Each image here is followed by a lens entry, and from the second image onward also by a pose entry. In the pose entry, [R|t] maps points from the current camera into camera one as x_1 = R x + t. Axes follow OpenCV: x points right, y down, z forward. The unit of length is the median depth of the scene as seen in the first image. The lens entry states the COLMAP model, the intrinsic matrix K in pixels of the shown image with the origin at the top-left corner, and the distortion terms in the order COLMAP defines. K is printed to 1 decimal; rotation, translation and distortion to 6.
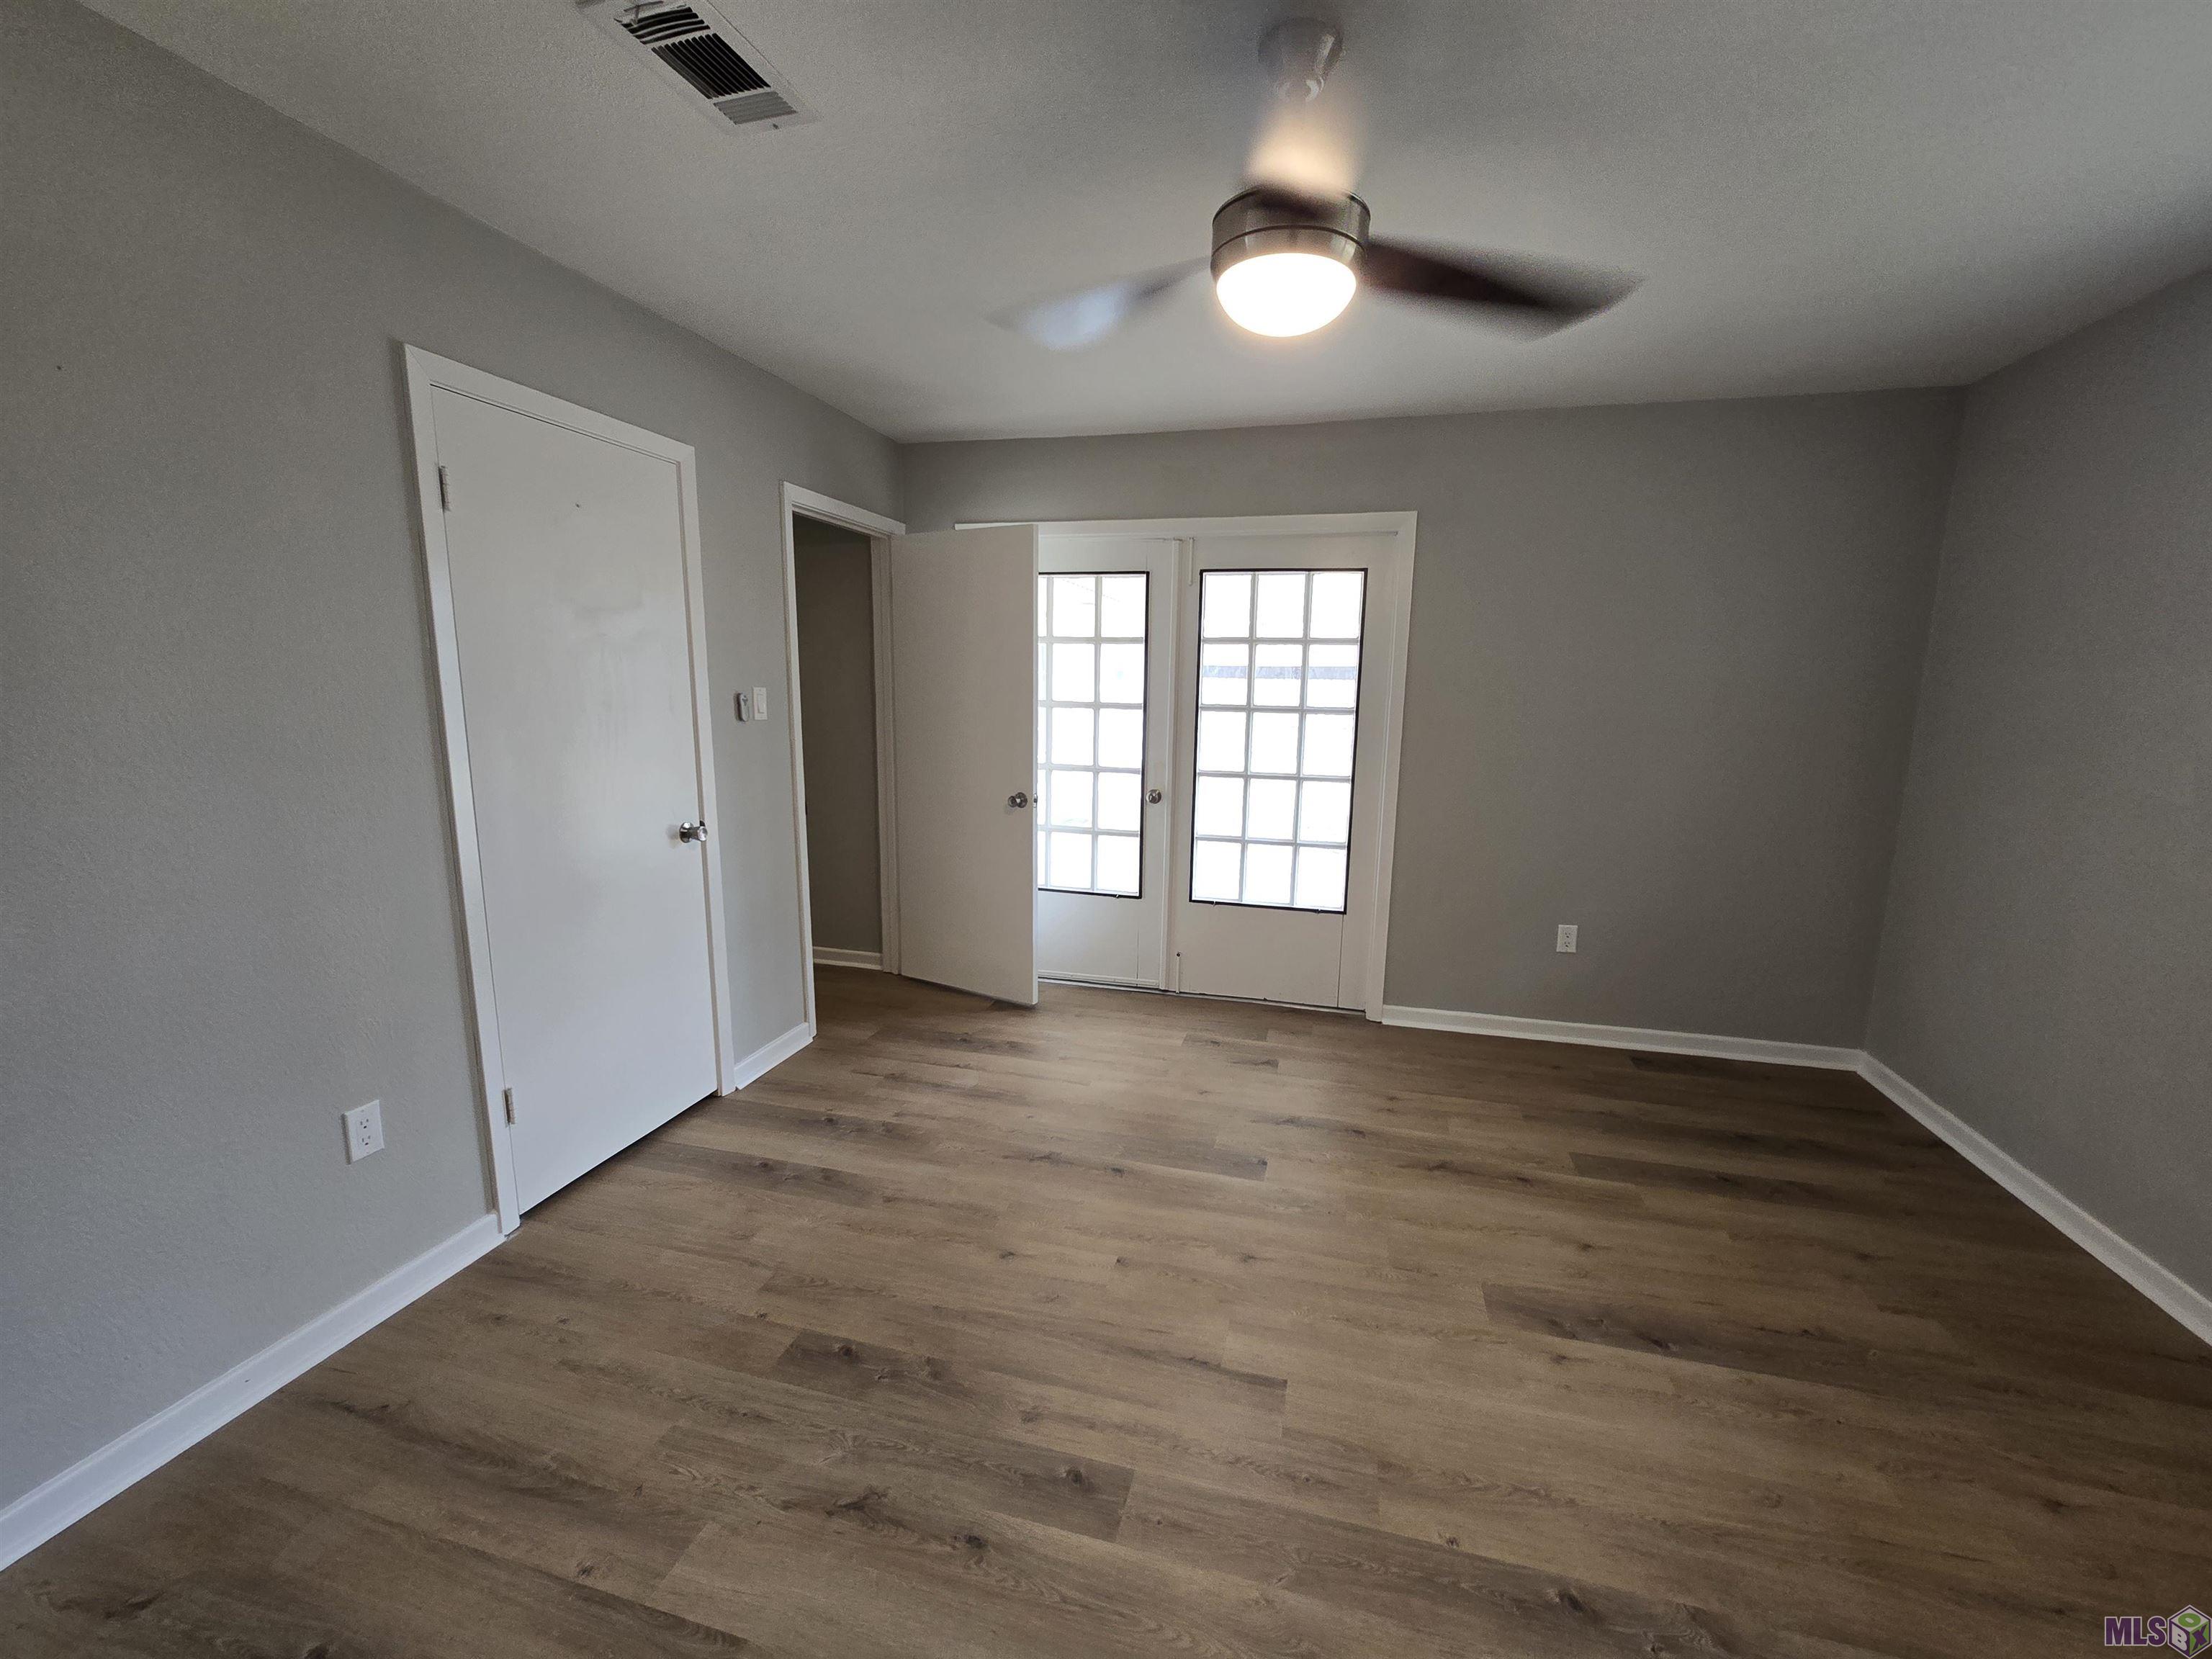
lens RADIAL K [[899.8, 0, 1113.0], [0, 899.8, 832.7], [0, 0, 1]] dist [-0.002210, 0.000356]
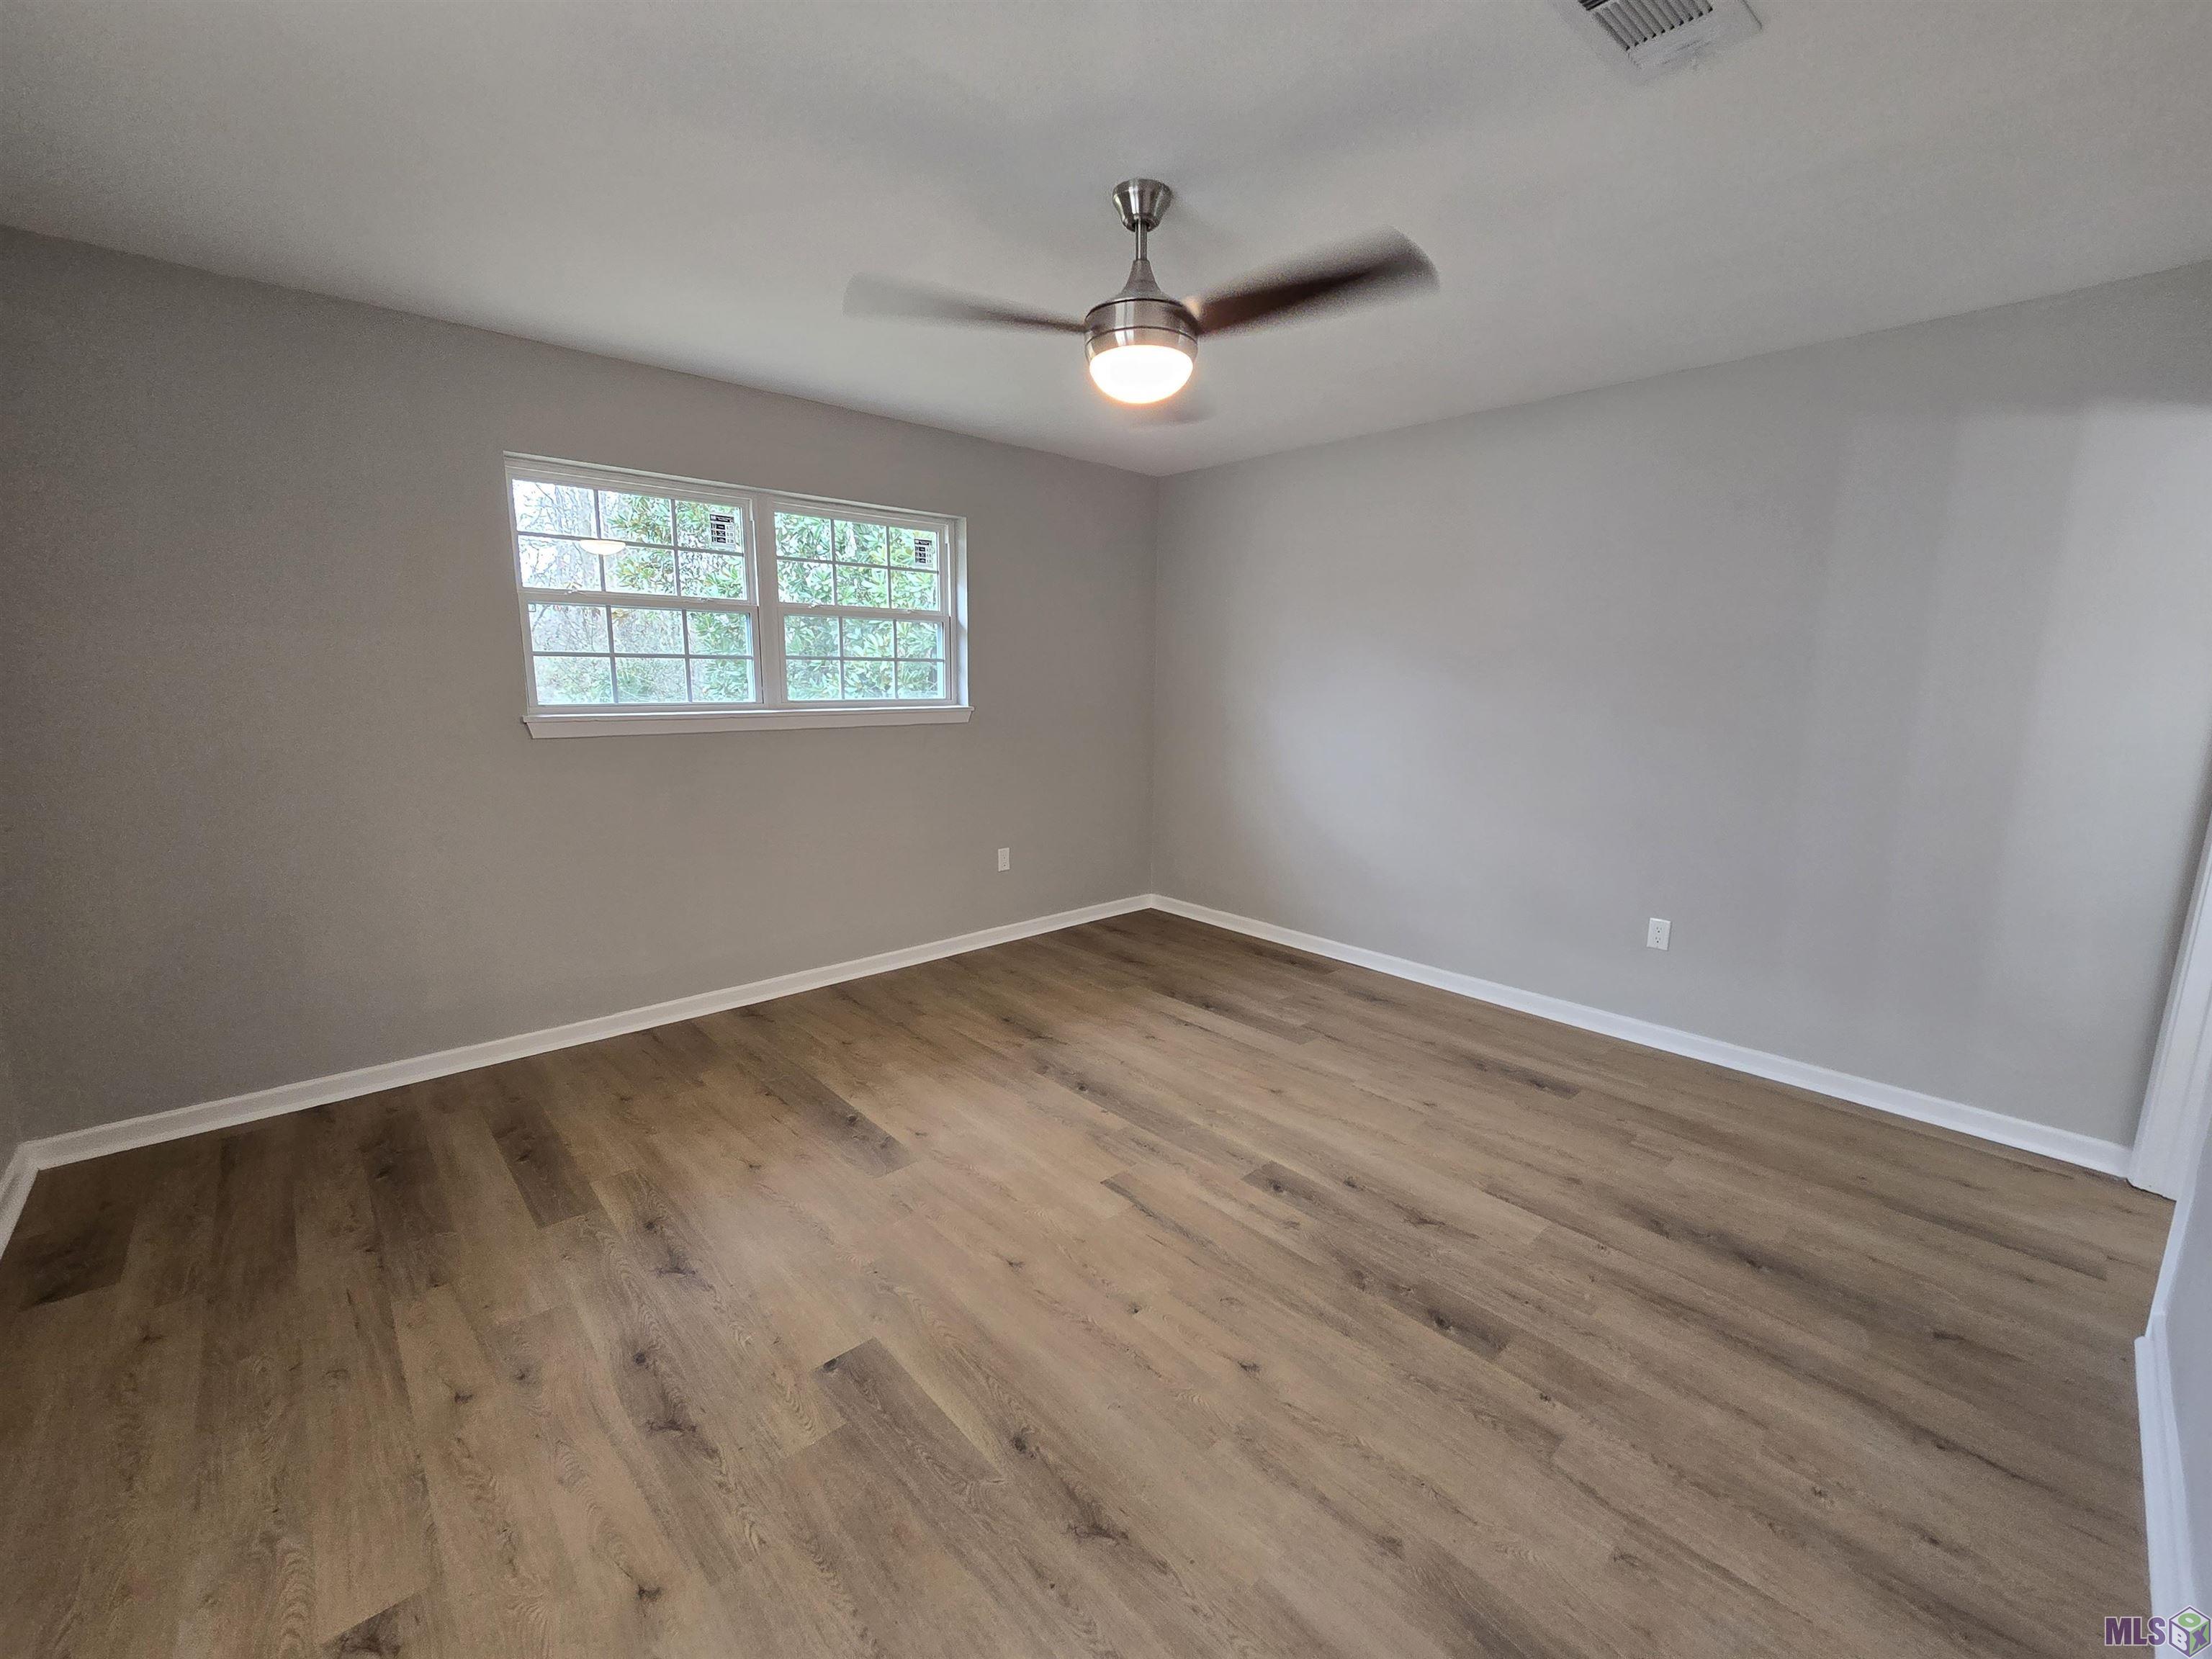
lens RADIAL K [[899.8, 0, 1113.0], [0, 899.8, 832.7], [0, 0, 1]] dist [-0.002210, 0.000356]
pose [[-0.843281, -0.119263, 0.524074, -0.432686], [0.063165, 0.946323, 0.316992, -0.286353], [-0.533748, 0.300416, -0.790482, 1.767857]]
